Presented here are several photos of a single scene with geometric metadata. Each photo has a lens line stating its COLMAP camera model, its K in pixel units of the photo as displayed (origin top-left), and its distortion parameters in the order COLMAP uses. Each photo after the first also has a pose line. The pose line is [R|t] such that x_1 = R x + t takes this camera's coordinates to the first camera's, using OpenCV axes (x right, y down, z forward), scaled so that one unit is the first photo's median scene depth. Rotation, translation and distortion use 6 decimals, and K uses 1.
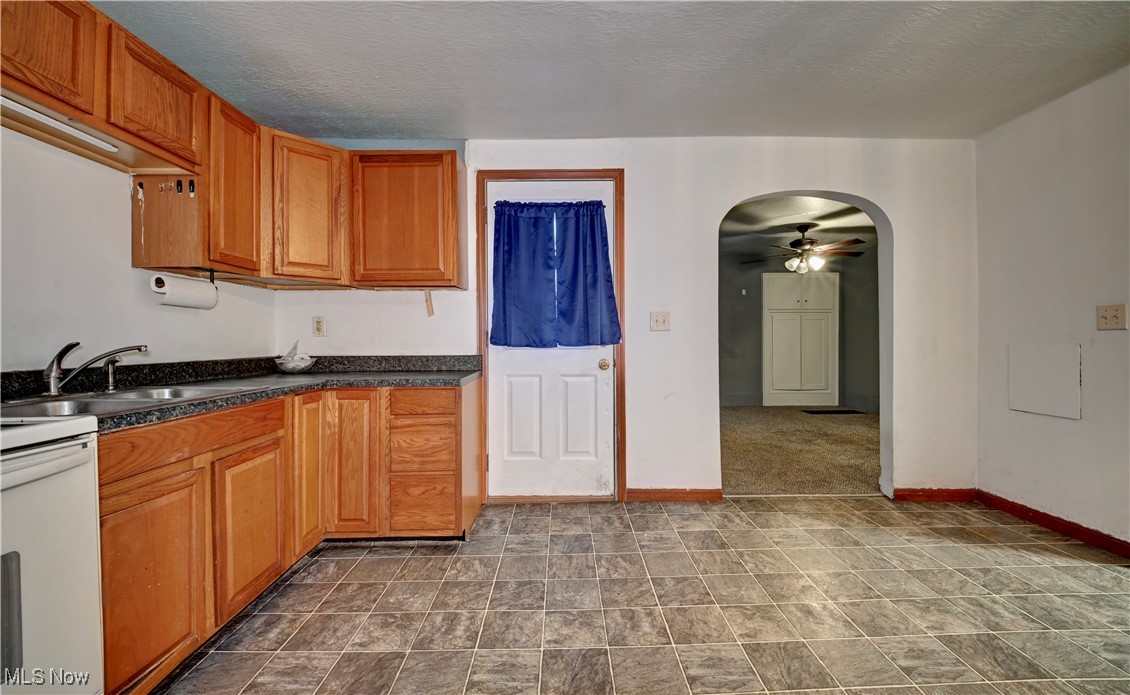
lens RADIAL K [[459.6, 0, 565.6], [0, 459.6, 337.2], [0, 0, 1]] dist [0.000461, -0.000340]
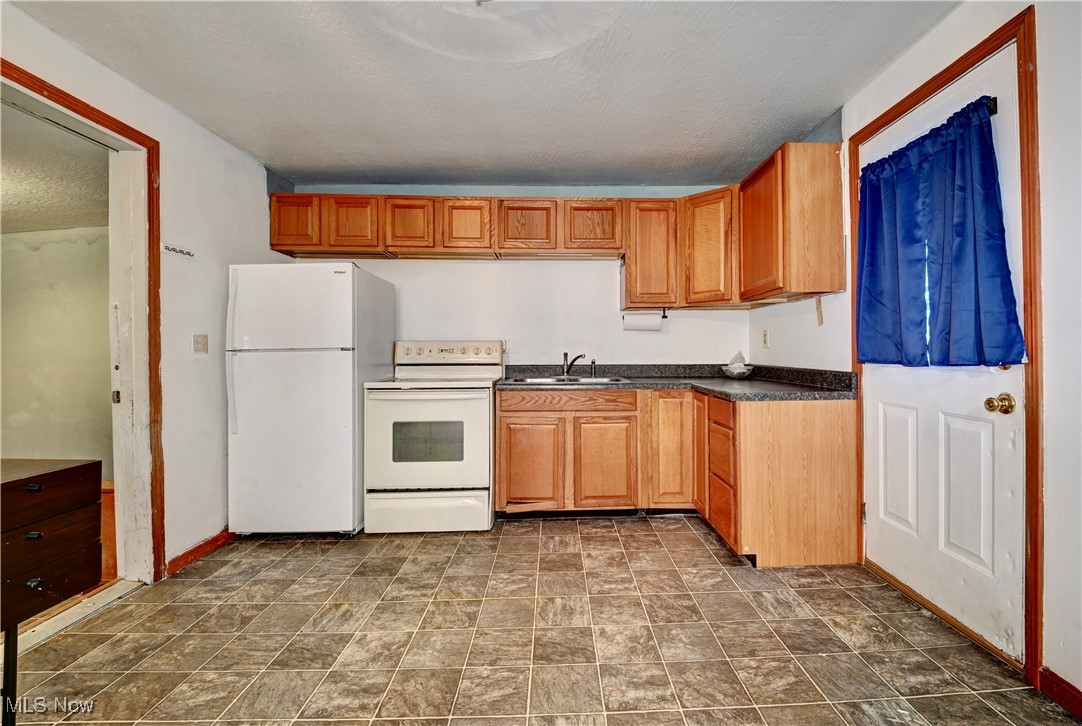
lens RADIAL K [[430.8, 0, 542.9], [0, 430.8, 350.0], [0, 0, 1]] dist [0.000600, -0.000222]
pose [[0.047477, 0.005022, -0.998860, 0.657859], [0.006507, 0.999965, 0.005336, -0.007882], [0.998851, -0.006753, 0.047443, 0.544208]]
